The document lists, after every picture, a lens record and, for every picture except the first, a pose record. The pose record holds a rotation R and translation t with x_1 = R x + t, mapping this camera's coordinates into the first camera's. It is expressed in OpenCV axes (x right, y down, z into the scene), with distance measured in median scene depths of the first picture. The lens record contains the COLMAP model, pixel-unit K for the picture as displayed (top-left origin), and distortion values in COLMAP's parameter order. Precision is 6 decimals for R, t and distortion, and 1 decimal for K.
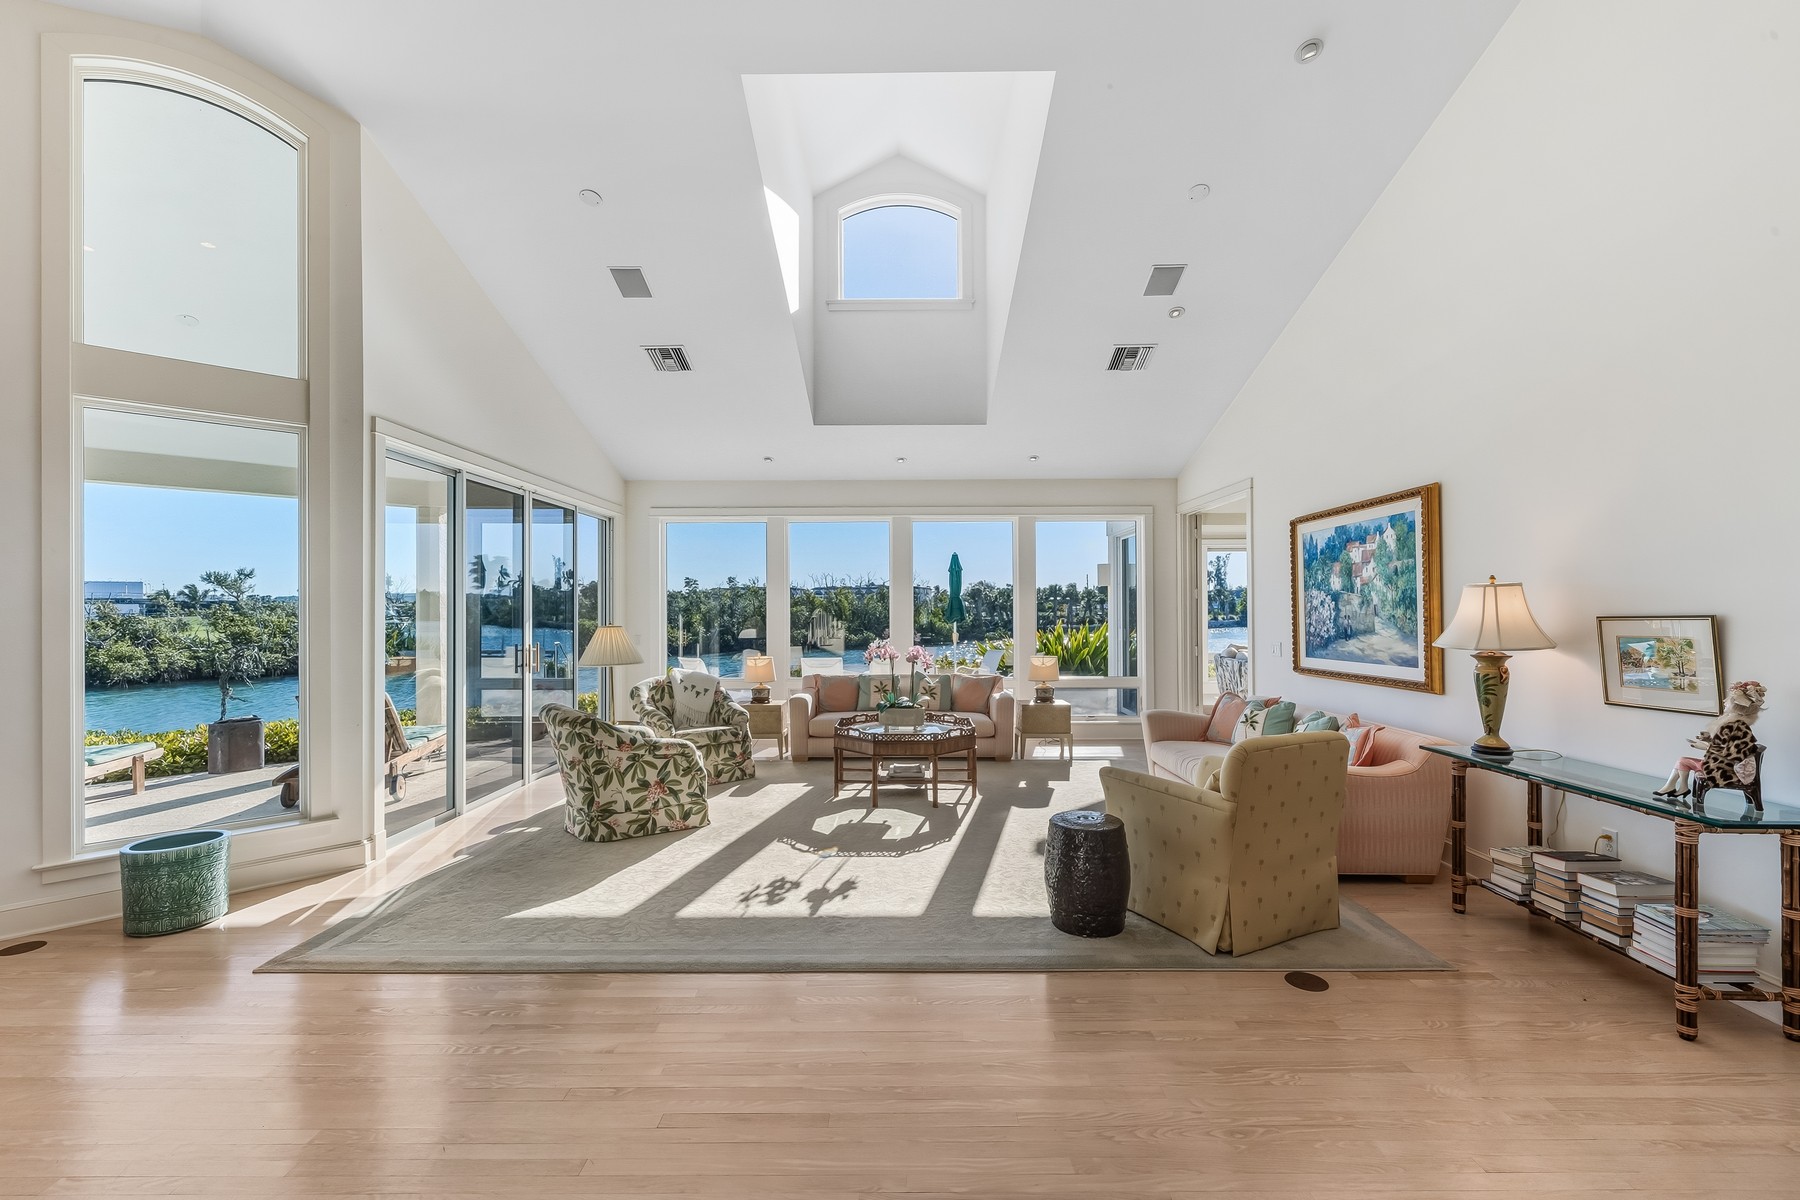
lens RADIAL K [[758.6, 0, 905.6], [0, 758.6, 603.7], [0, 0, 1]] dist [-0.002191, 0.000418]
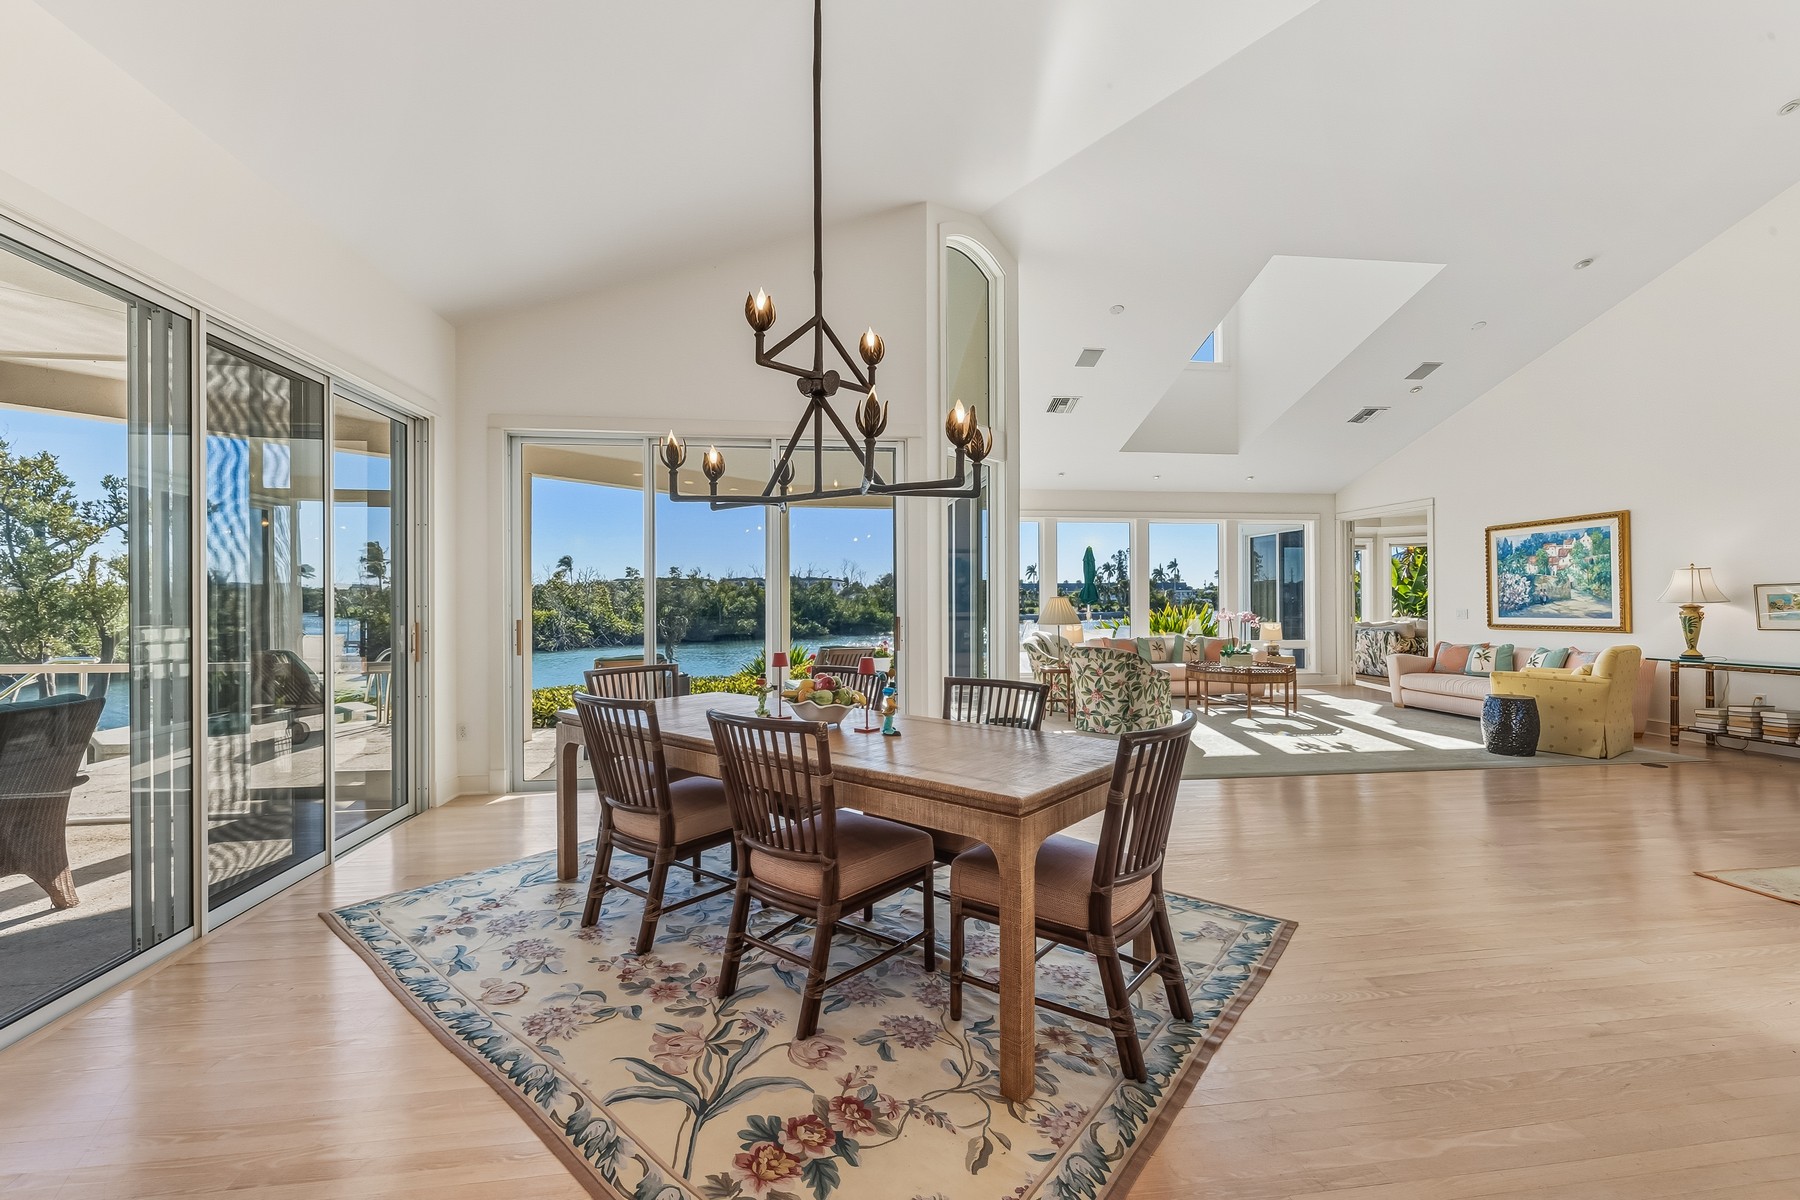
lens RADIAL K [[758.6, 0, 911.6], [0, 758.6, 598.9], [0, 0, 1]] dist [-0.002191, 0.000418]
pose [[0.990435, 0.000846, 0.137977, -1.013350], [-0.001353, 0.999993, 0.003583, 0.033615], [-0.137973, -0.003735, 0.990429, -0.423829]]
